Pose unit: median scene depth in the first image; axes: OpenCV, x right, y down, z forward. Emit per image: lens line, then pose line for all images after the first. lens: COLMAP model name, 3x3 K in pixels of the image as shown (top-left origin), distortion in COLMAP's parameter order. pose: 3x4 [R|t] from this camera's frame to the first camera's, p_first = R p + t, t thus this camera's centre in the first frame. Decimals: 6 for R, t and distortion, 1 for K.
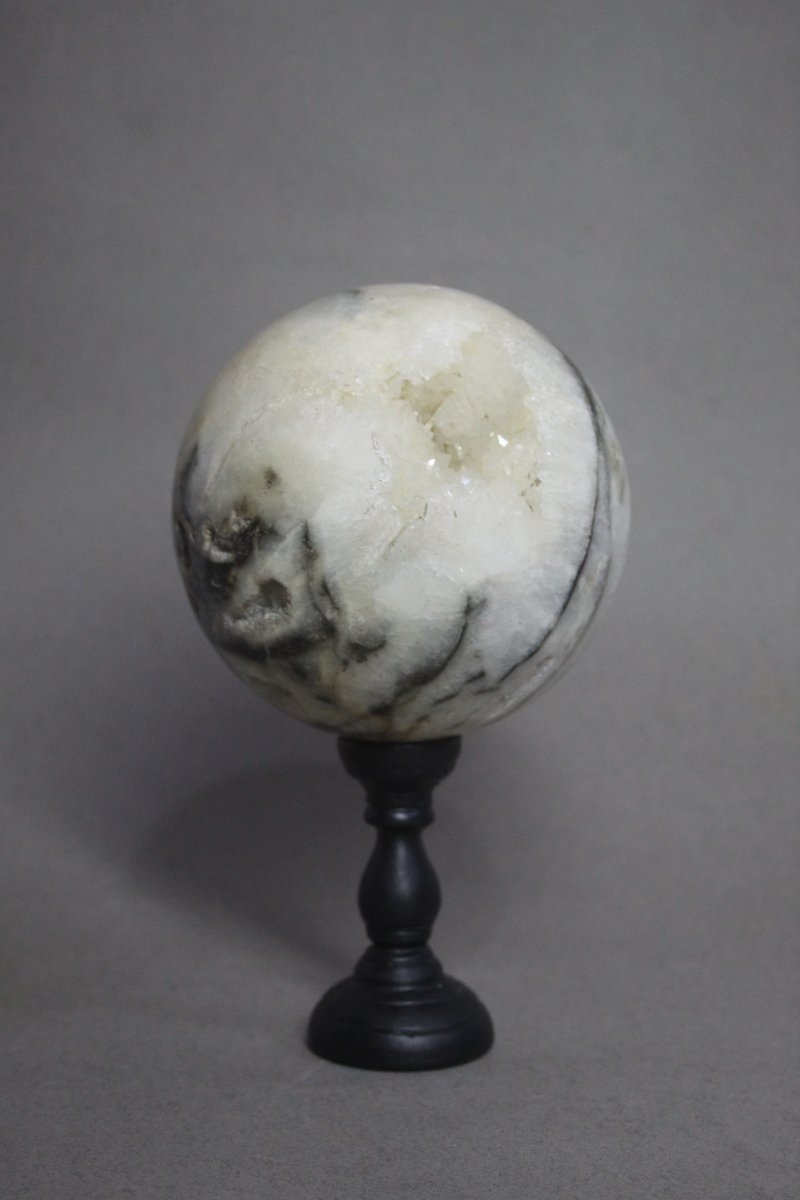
lens RADIAL K [[1697.5, 0, 397.4], [0, 1697.5, 601.2], [0, 0, 1]] dist [-0.033276, 0.000000]
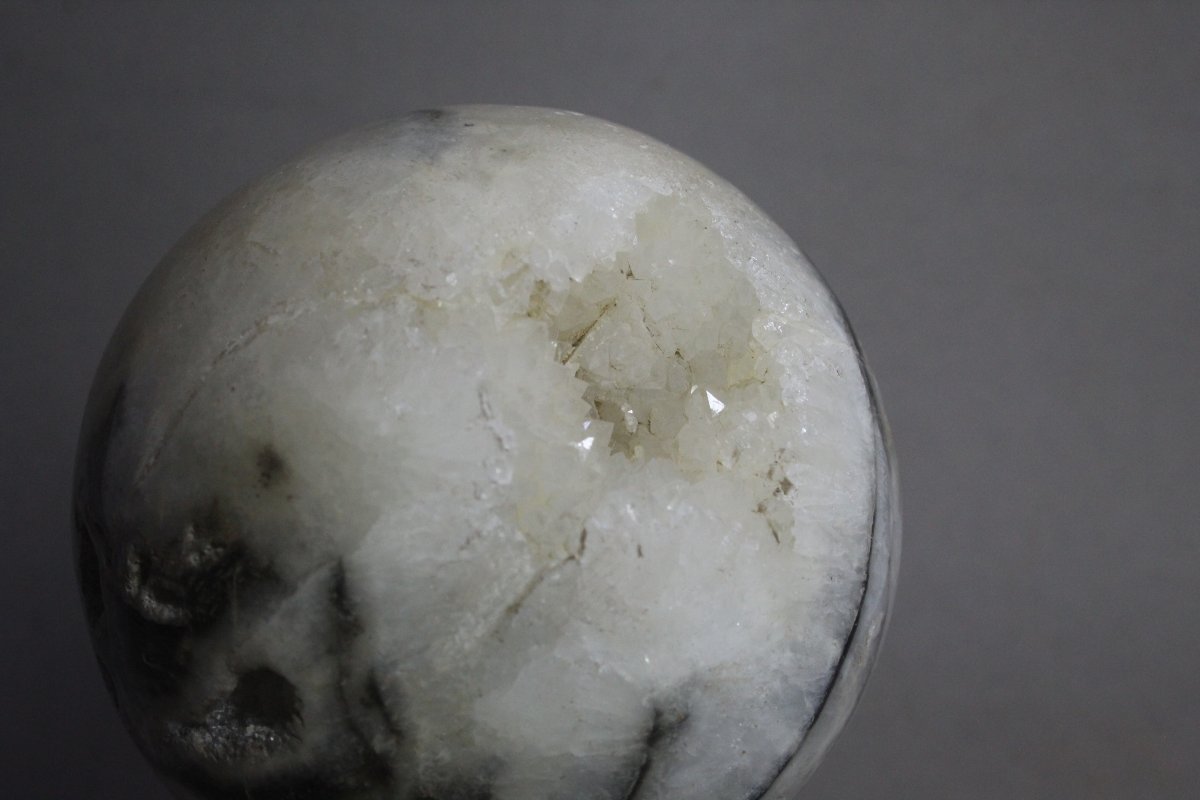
lens RADIAL K [[1697.5, 0, 611.5], [0, 1697.5, 389.1], [0, 0, 1]] dist [-0.033276, 0.000000]
pose [[0.988134, 0.032940, 0.150019, -0.049973], [-0.025376, 0.998322, -0.052057, -0.070623], [-0.151482, 0.047633, 0.987312, 0.483951]]
